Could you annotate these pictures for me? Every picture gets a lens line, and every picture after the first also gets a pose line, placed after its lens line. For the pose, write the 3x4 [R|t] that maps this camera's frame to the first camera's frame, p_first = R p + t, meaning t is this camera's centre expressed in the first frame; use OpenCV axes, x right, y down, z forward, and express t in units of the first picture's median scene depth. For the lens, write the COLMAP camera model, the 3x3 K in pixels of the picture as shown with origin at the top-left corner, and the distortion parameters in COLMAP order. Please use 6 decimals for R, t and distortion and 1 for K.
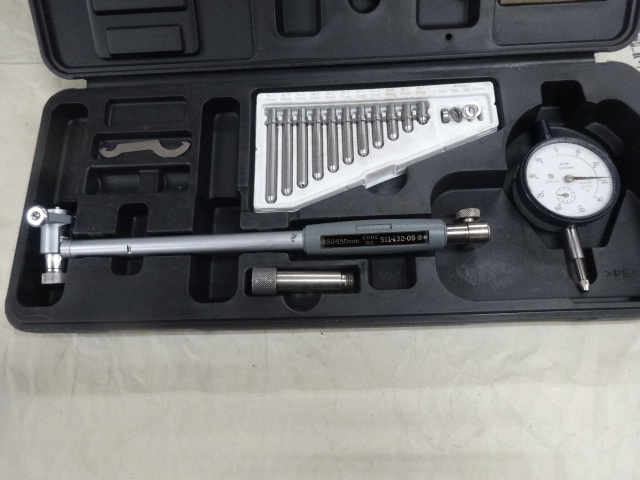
lens RADIAL K [[448.5, 0, 321.7], [0, 448.5, 238.8], [0, 0, 1]] dist [0.004687, -0.014891]
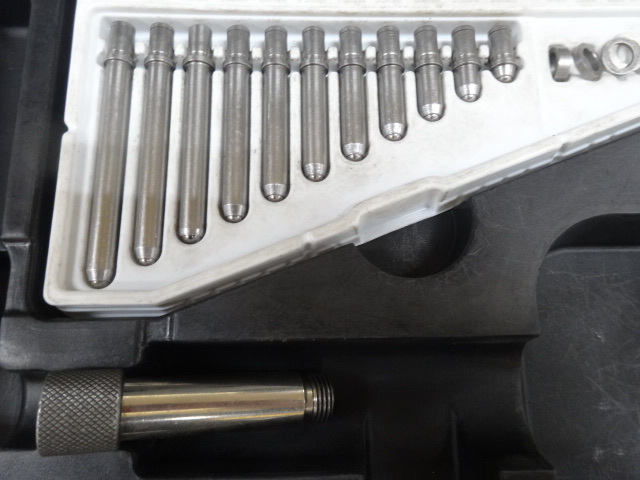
lens RADIAL K [[448.5, 0, 319.1], [0, 448.5, 235.6], [0, 0, 1]] dist [0.004687, -0.014891]
pose [[0.995634, 0.019291, 0.091333, 0.028776], [-0.027383, 0.995727, 0.088195, -0.152611], [-0.089241, -0.090310, 0.991907, 0.616270]]
